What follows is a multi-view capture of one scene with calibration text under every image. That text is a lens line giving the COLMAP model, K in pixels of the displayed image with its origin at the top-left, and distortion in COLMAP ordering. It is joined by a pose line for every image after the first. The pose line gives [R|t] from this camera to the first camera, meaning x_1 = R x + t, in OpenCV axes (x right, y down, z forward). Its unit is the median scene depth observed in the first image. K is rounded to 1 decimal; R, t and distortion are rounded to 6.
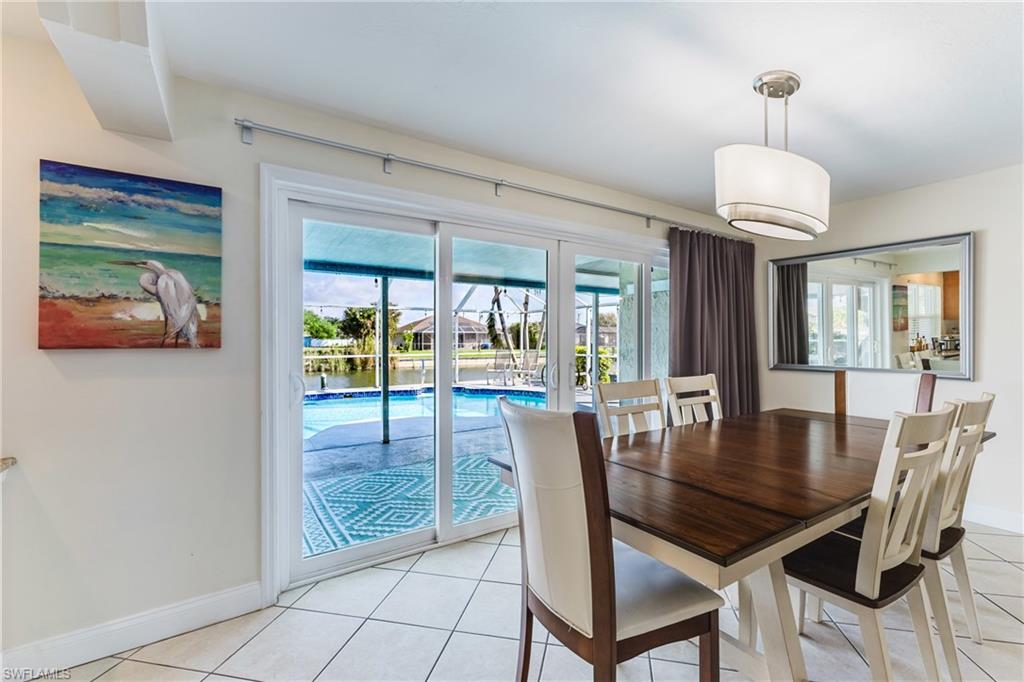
lens RADIAL K [[439.8, 0, 515.2], [0, 439.8, 336.5], [0, 0, 1]] dist [0.010920, -0.002500]
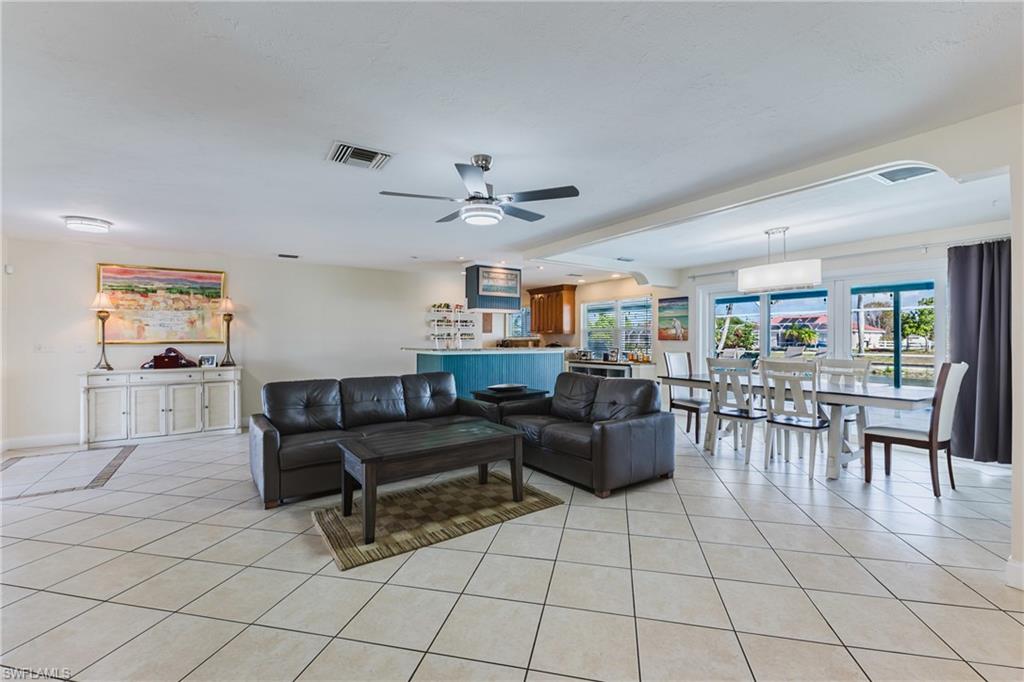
lens RADIAL K [[439.8, 0, 515.9], [0, 439.8, 333.4], [0, 0, 1]] dist [0.010920, -0.002500]
pose [[0.002489, -0.009140, -0.999955, 3.227811], [0.003014, 0.999954, -0.009132, -0.003878], [0.999992, -0.002991, 0.002516, -0.452963]]
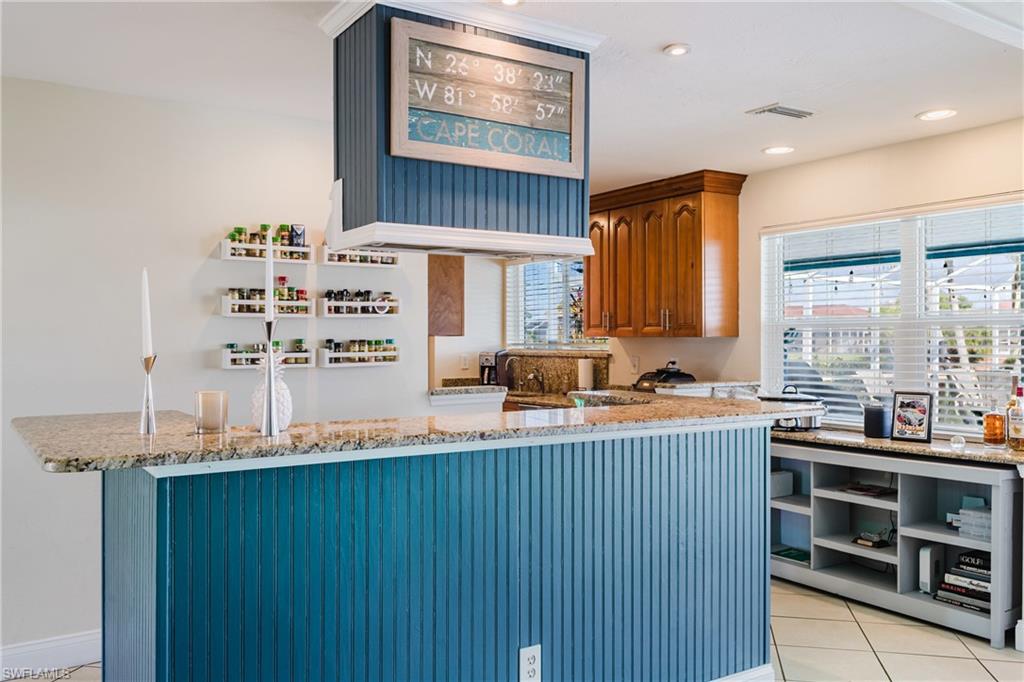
lens RADIAL K [[836.4, 0, 518.8], [0, 836.4, 340.9], [0, 0, 1]] dist [0.014655, -0.016392]
pose [[0.006158, 0.005948, -0.999963, 0.990994], [0.007348, 0.999955, 0.005993, -0.054810], [0.999954, -0.007385, 0.006114, -0.547875]]
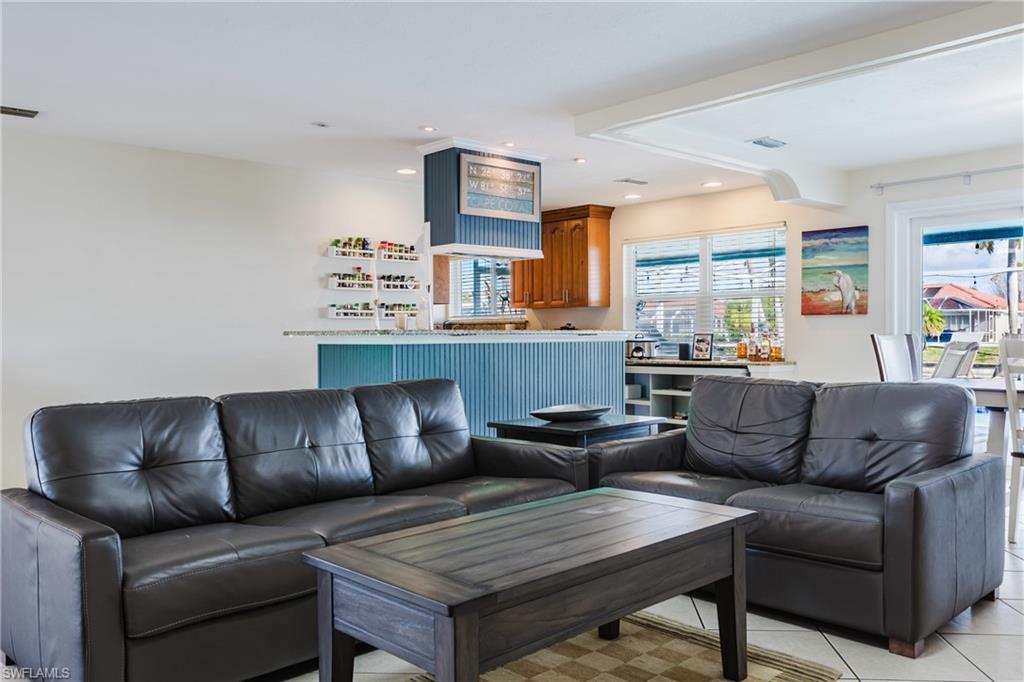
lens RADIAL K [[836.4, 0, 516.7], [0, 836.4, 335.4], [0, 0, 1]] dist [0.014655, -0.016392]
pose [[0.151445, 0.007561, -0.988437, 2.743439], [0.009518, 0.999913, 0.009107, 0.074036], [0.988420, -0.010787, 0.151360, -1.021654]]
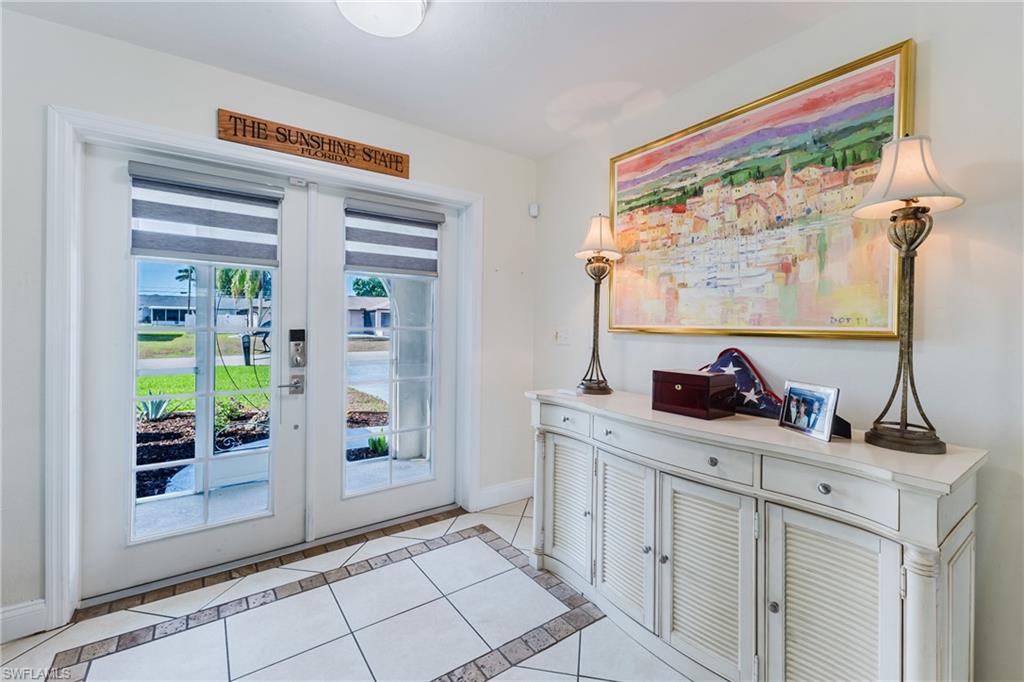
lens RADIAL K [[439.8, 0, 517.6], [0, 439.8, 331.8], [0, 0, 1]] dist [0.010920, -0.002500]
pose [[-0.998365, -0.007536, -0.056666, 0.551190], [-0.008433, 0.999843, 0.015600, 0.008999], [0.056540, 0.016052, -0.998271, -1.928293]]
